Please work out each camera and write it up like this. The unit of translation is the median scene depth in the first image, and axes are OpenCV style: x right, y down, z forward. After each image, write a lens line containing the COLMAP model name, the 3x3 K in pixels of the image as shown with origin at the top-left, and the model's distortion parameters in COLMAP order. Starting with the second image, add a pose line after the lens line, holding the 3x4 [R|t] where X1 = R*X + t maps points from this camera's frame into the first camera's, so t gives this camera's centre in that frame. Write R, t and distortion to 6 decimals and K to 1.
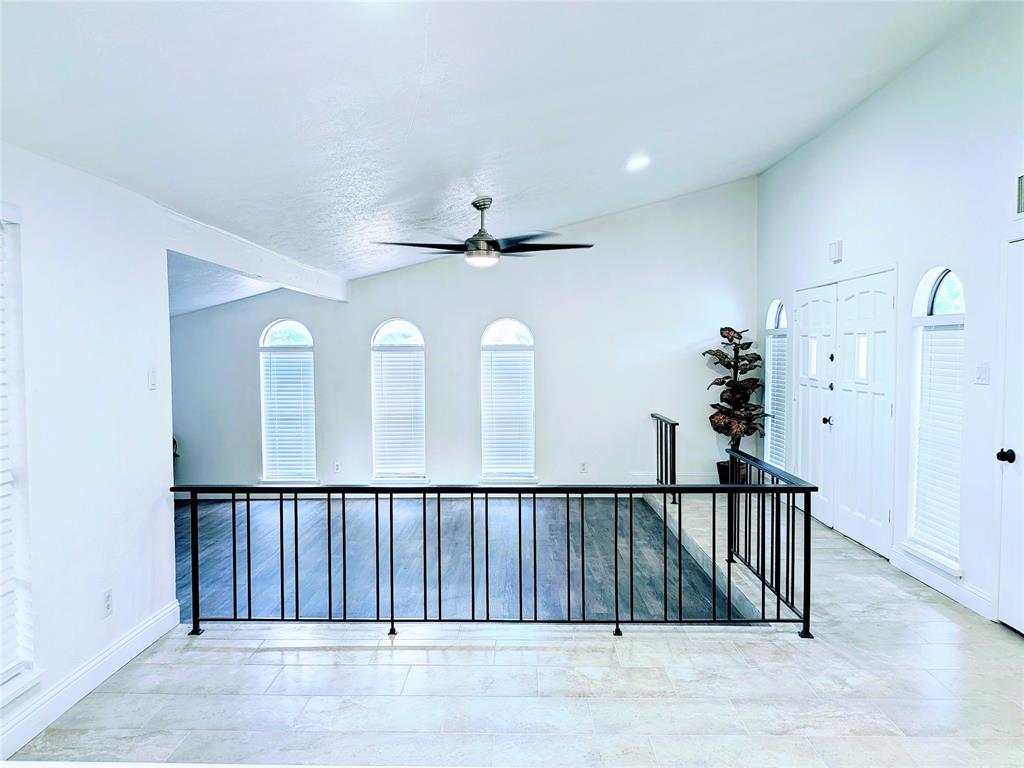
lens RADIAL K [[710.3, 0, 511.7], [0, 710.3, 370.3], [0, 0, 1]] dist [0.035019, -0.080814]
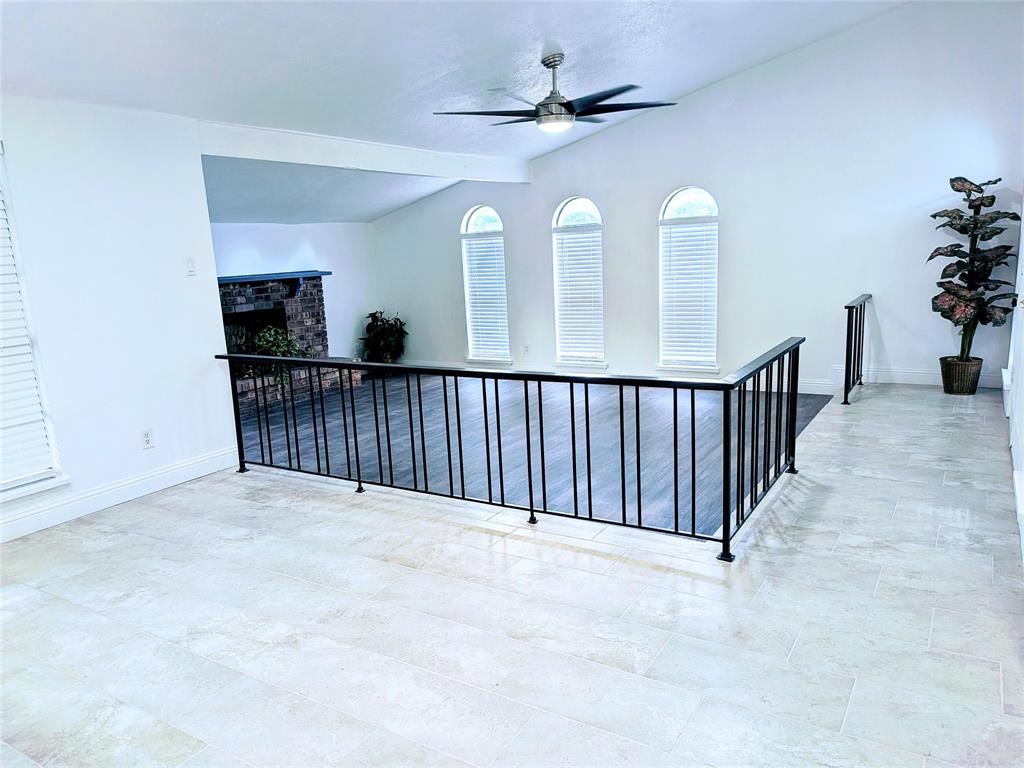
lens RADIAL K [[733.3, 0, 512.0], [0, 733.3, 384.0], [0, 0, 1]] dist [0.034378, -0.097081]
pose [[0.861706, 0.054845, -0.504435, 0.293865], [0.033822, 0.985722, 0.164950, 0.010507], [0.506279, -0.159199, 0.847548, 0.084355]]
